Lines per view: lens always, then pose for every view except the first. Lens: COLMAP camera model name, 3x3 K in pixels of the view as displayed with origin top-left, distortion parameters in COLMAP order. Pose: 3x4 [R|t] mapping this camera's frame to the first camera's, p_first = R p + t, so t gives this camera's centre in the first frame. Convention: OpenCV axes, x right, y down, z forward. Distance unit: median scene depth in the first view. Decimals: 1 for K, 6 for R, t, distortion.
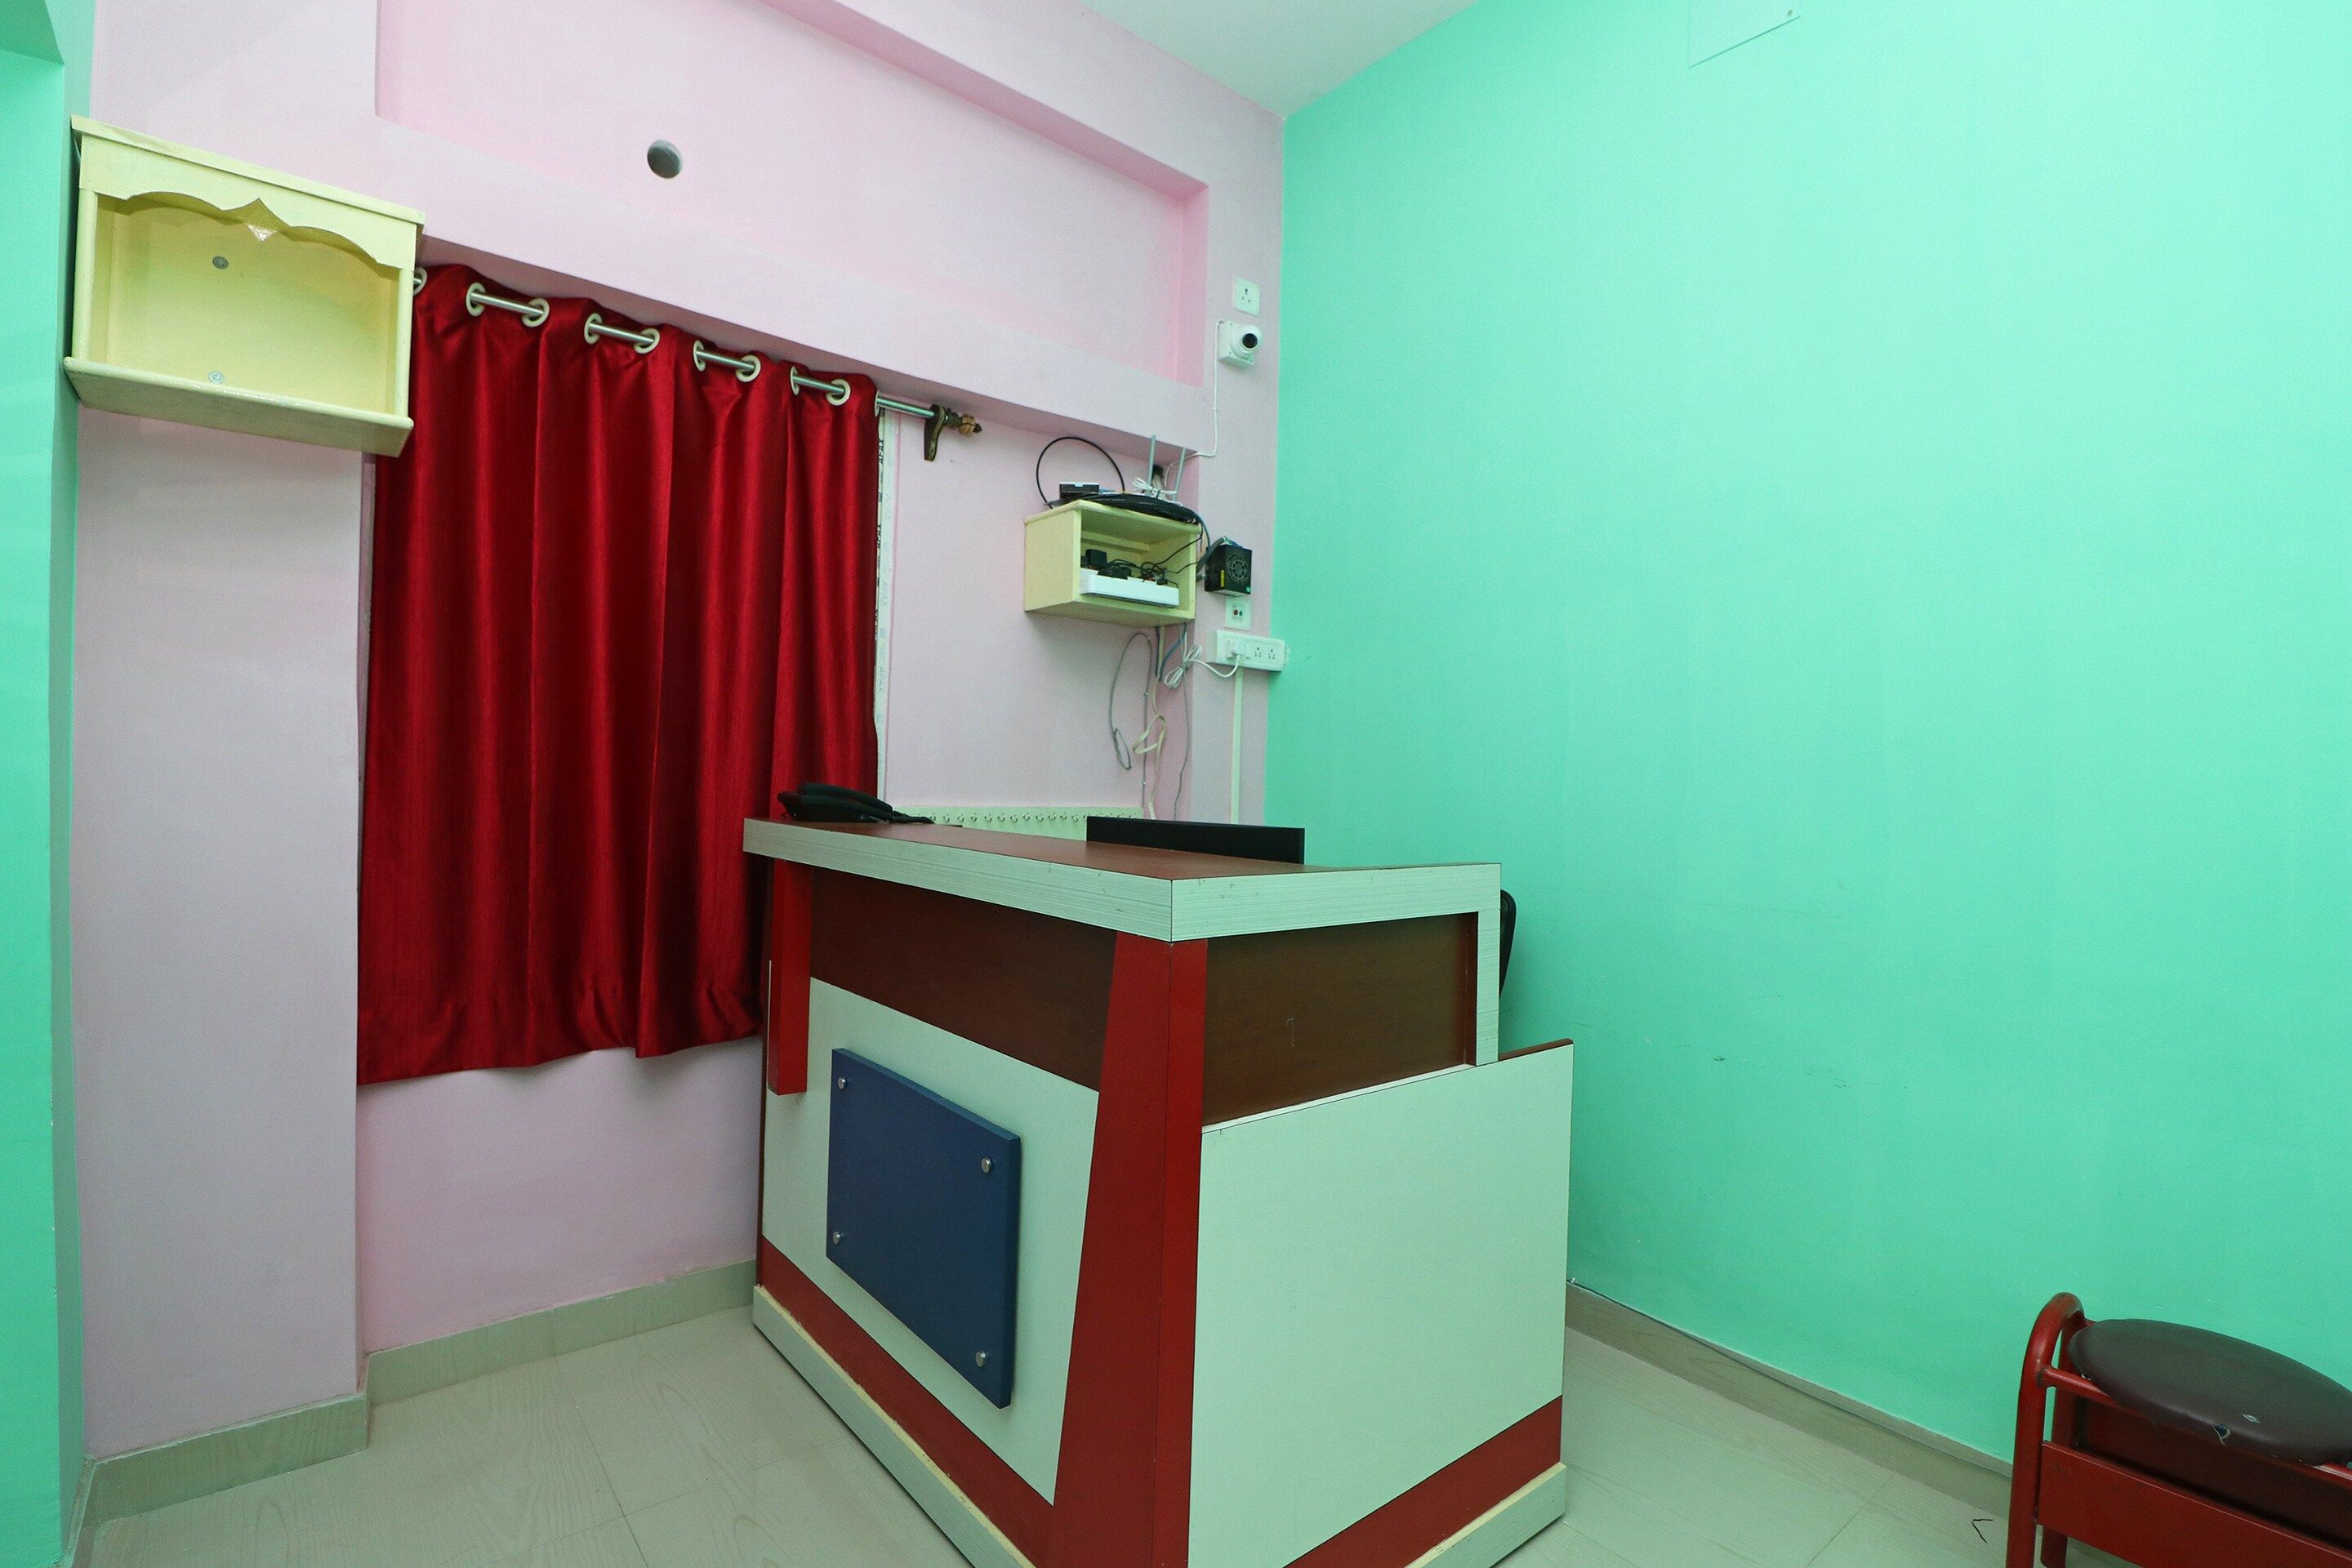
lens RADIAL K [[1083.0, 0, 1176.0], [0, 1083.0, 784.0], [0, 0, 1]] dist [-0.013230, -0.007567]
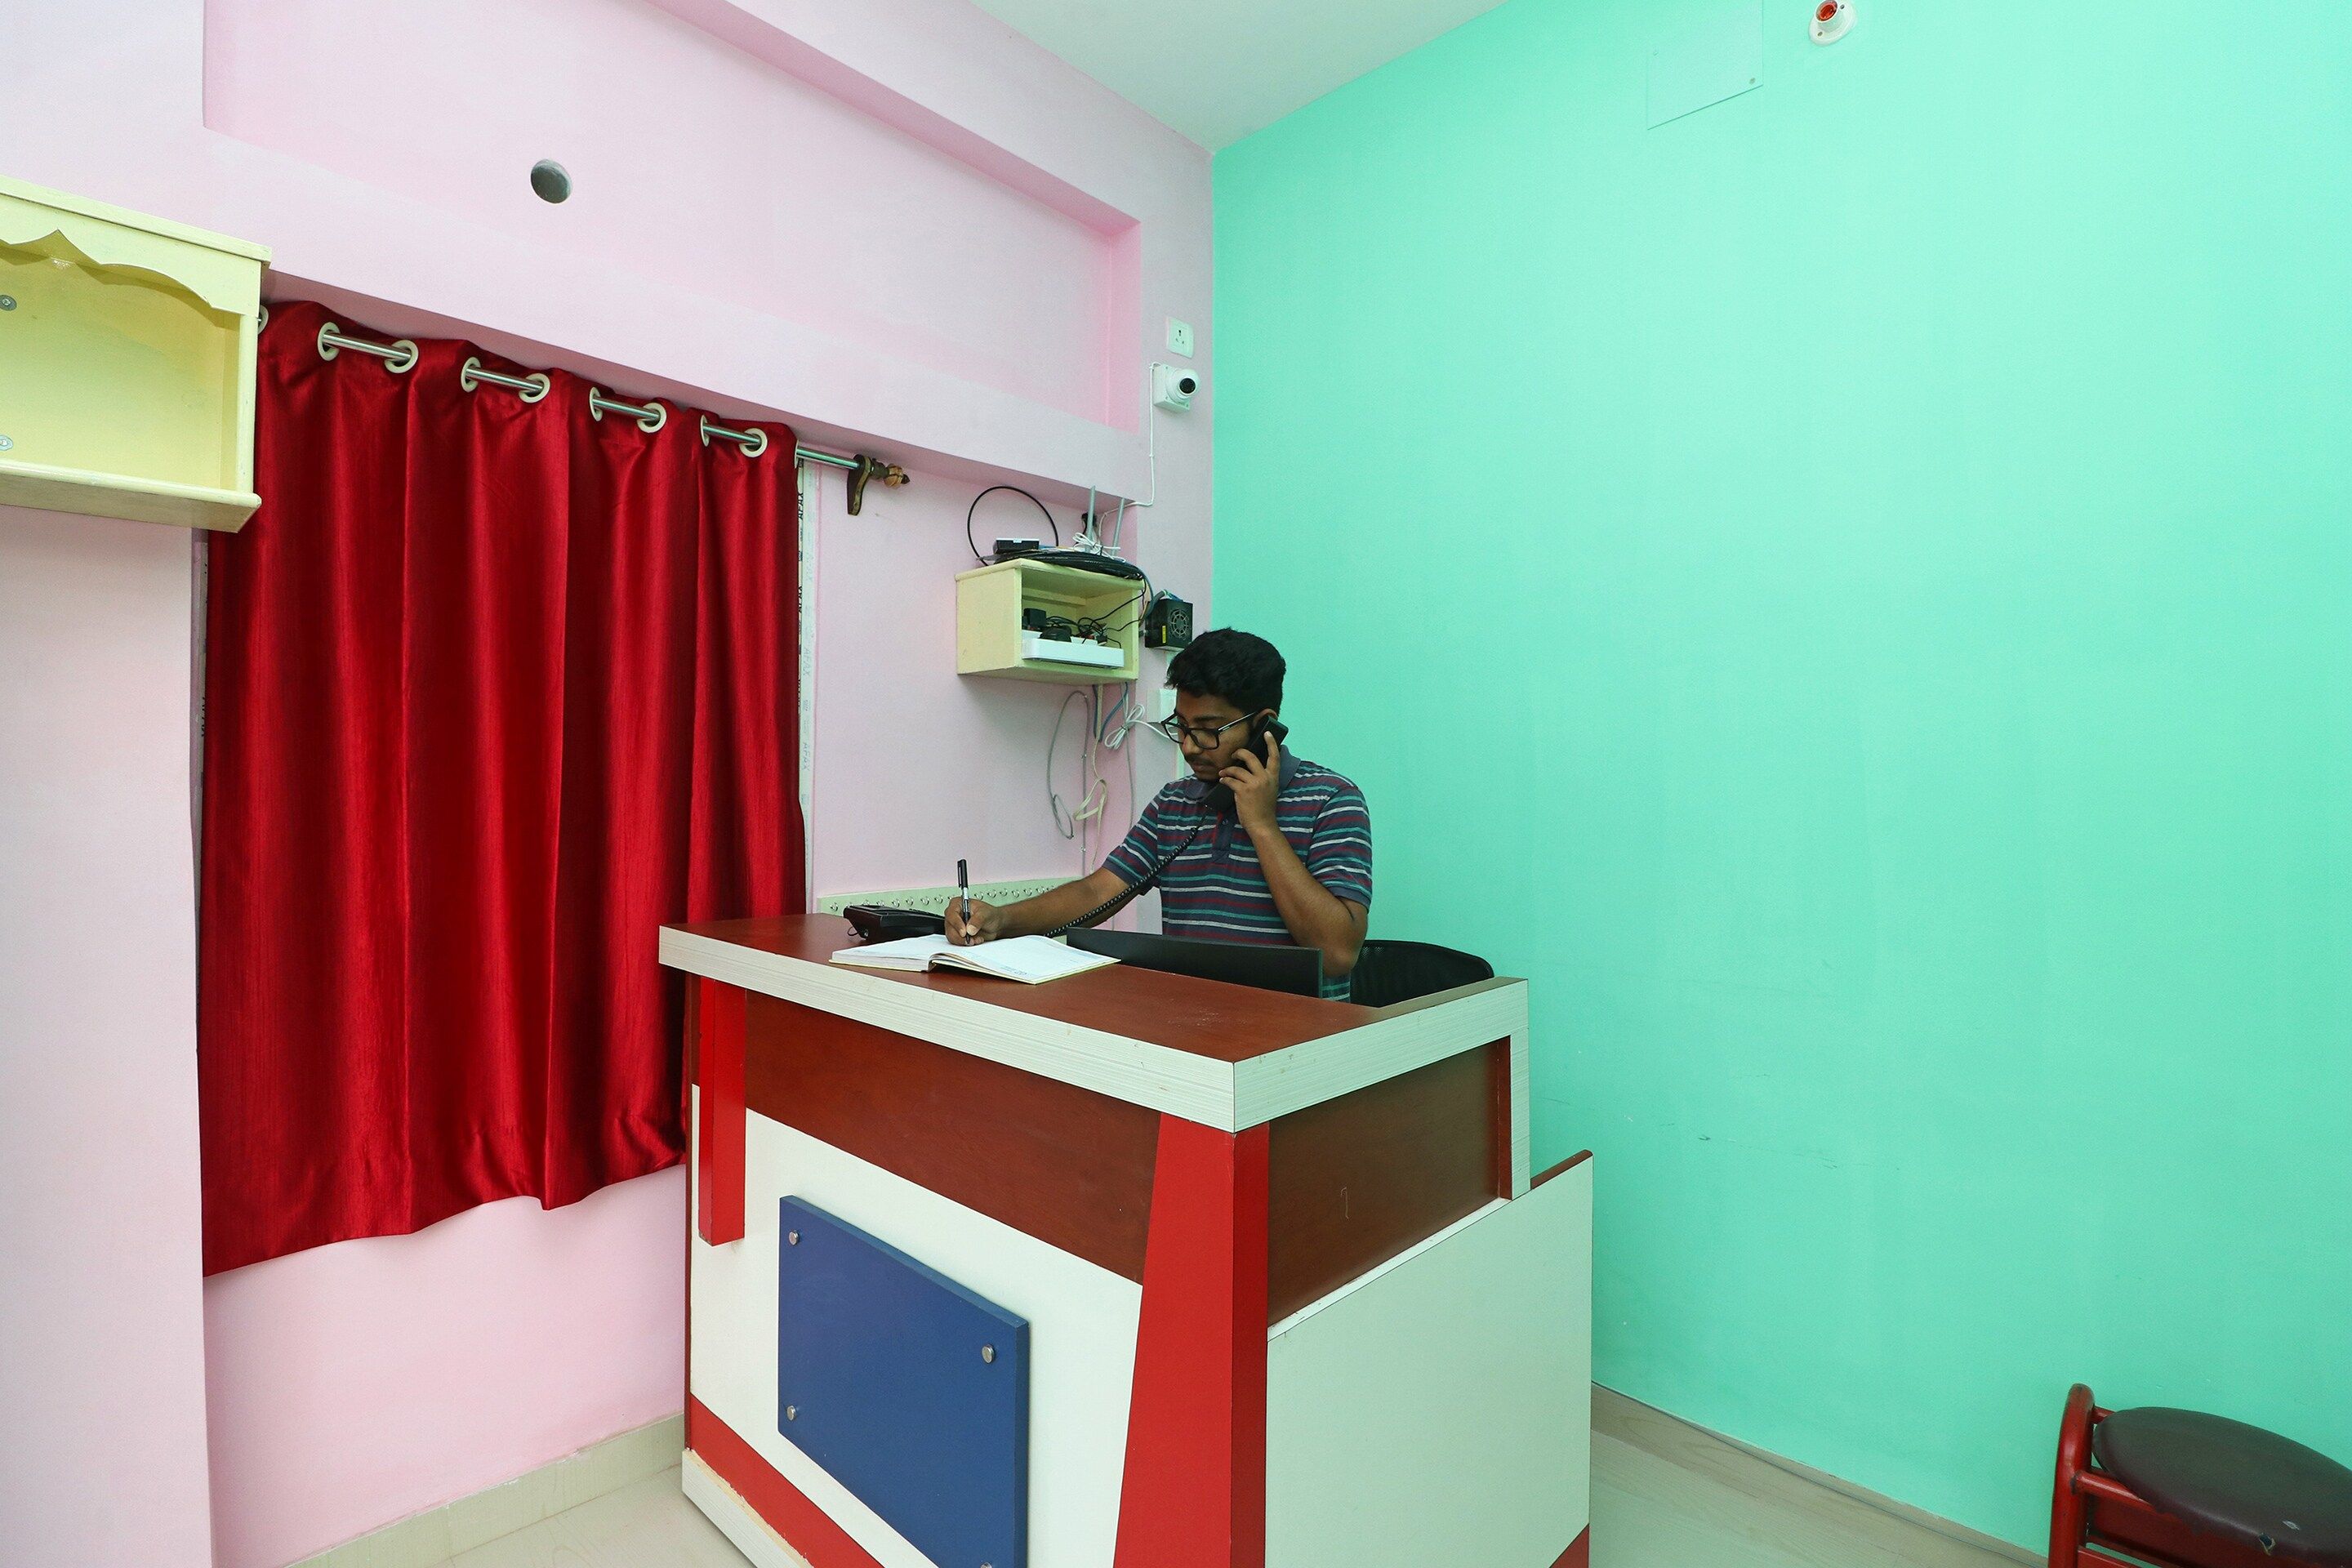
lens RADIAL K [[1083.0, 0, 1176.0], [0, 1083.0, 784.0], [0, 0, 1]] dist [-0.013230, -0.007567]
pose [[0.993273, -0.021829, 0.113718, -0.074108], [0.022554, 0.999733, -0.005087, -0.068385], [-0.113577, 0.007617, 0.993500, 0.069270]]
